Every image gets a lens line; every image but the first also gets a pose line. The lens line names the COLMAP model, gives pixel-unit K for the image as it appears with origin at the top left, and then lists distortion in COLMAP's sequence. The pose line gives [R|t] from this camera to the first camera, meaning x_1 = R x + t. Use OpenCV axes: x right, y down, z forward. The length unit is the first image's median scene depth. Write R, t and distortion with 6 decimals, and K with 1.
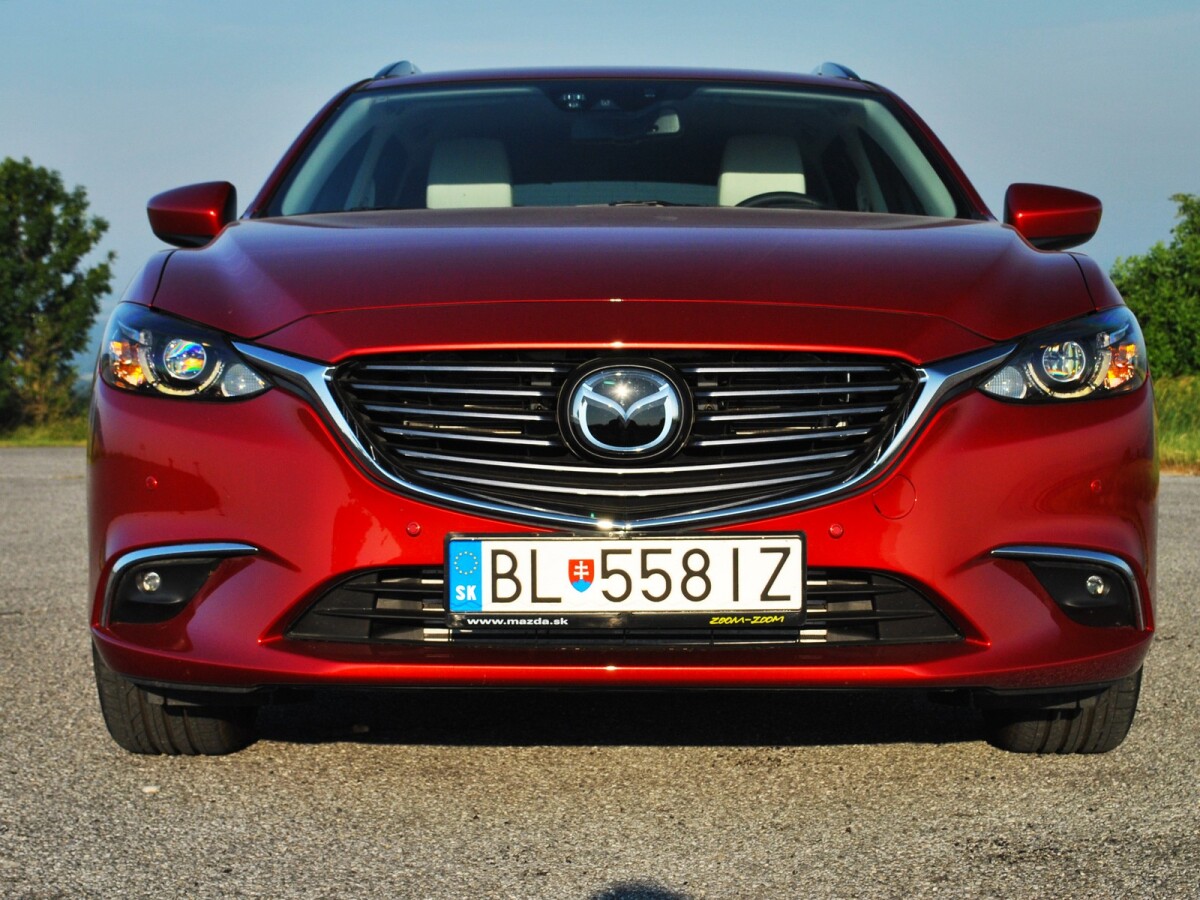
lens RADIAL K [[2412.9, 0, 595.3], [0, 2412.9, 448.9], [0, 0, 1]] dist [0.064610, 0.000000]
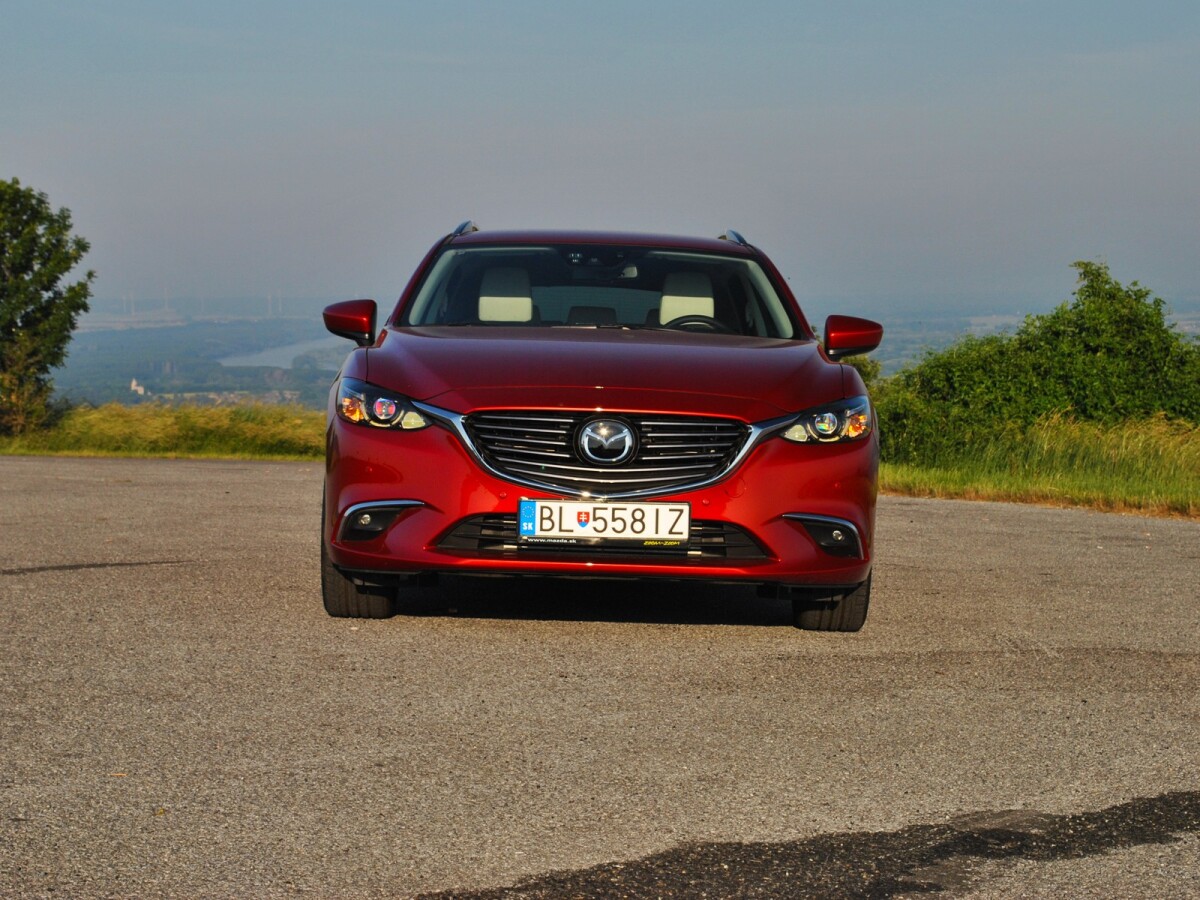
lens RADIAL K [[2502.6, 0, 601.5], [0, 2502.6, 448.0], [0, 0, 1]] dist [0.003941, 0.000000]
pose [[0.999277, 0.030302, 0.022972, -0.037507], [-0.030029, 0.999475, -0.012168, 0.014796], [-0.023329, 0.011469, 0.999662, -1.050796]]
